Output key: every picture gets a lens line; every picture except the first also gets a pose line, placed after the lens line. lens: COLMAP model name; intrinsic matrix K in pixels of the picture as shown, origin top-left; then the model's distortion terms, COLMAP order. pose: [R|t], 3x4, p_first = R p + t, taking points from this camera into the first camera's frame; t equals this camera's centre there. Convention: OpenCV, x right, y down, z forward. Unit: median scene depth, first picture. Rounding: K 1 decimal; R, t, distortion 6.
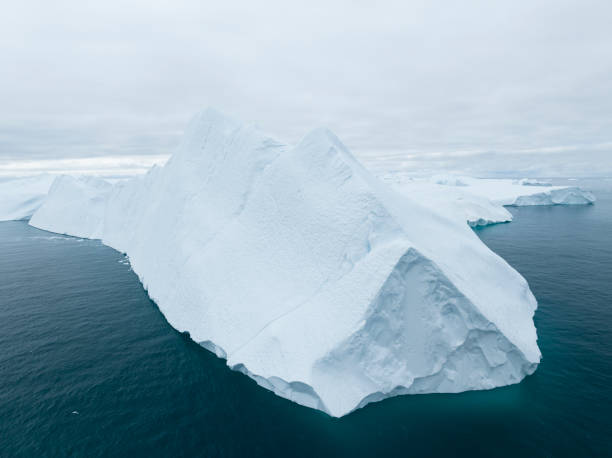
lens RADIAL K [[439.1, 0, 306.0], [0, 439.1, 229.0], [0, 0, 1]] dist [-0.025950, -0.002404]
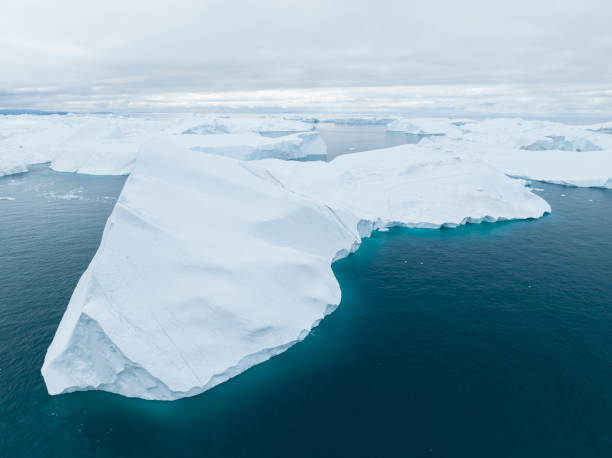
lens RADIAL K [[439.1, 0, 306.0], [0, 439.1, 229.0], [0, 0, 1]] dist [-0.025950, -0.002404]
pose [[0.940492, 0.106398, -0.322729, 1.490063], [-0.056748, 0.985558, 0.159548, -0.565595], [0.335044, -0.131739, 0.932947, -0.227269]]
